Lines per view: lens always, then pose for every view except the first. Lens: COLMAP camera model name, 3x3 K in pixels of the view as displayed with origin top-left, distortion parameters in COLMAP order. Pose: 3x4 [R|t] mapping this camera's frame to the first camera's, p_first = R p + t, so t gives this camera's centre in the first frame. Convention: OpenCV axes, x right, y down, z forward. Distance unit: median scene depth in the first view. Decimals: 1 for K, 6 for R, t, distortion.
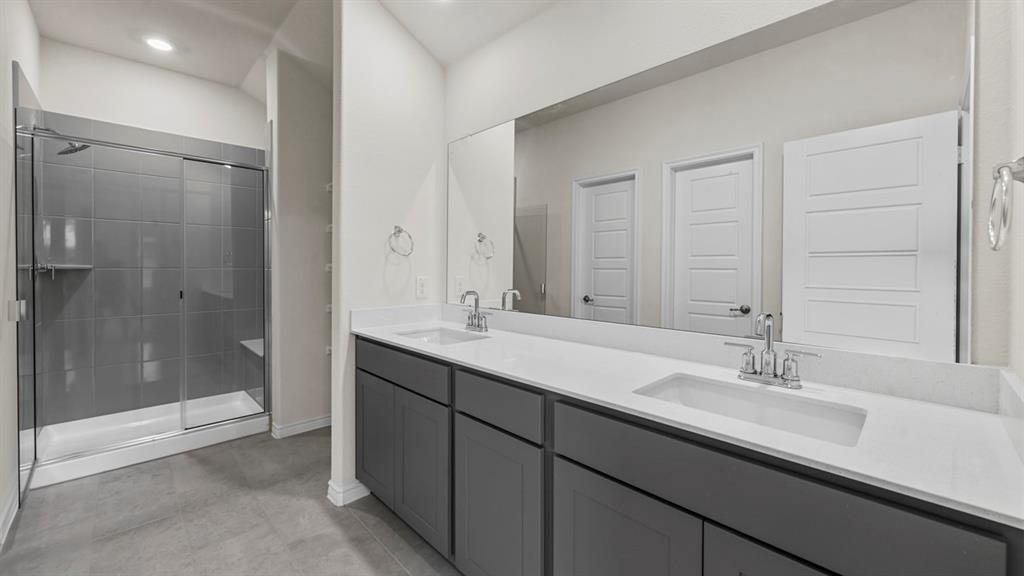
lens RADIAL K [[402.8, 0, 505.8], [0, 402.8, 272.0], [0, 0, 1]] dist [0.003967, -0.000526]
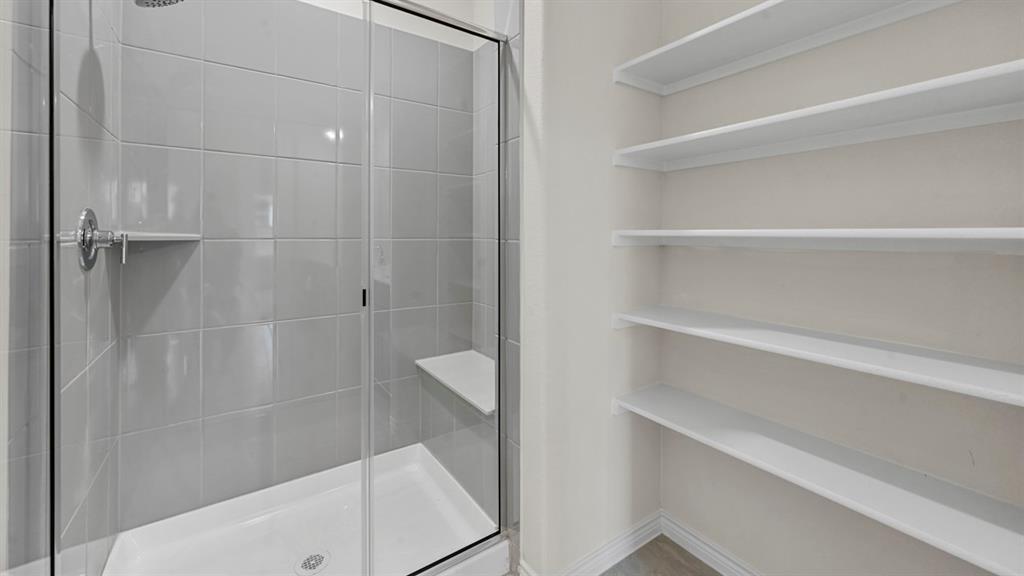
lens RADIAL K [[402.8, 0, 517.0], [0, 402.8, 241.9], [0, 0, 1]] dist [0.003967, -0.000526]
pose [[0.989069, 0.002456, -0.147432, -0.439059], [-0.002751, 0.999995, -0.001797, -0.004860], [0.147427, 0.002182, 0.989071, 0.446495]]
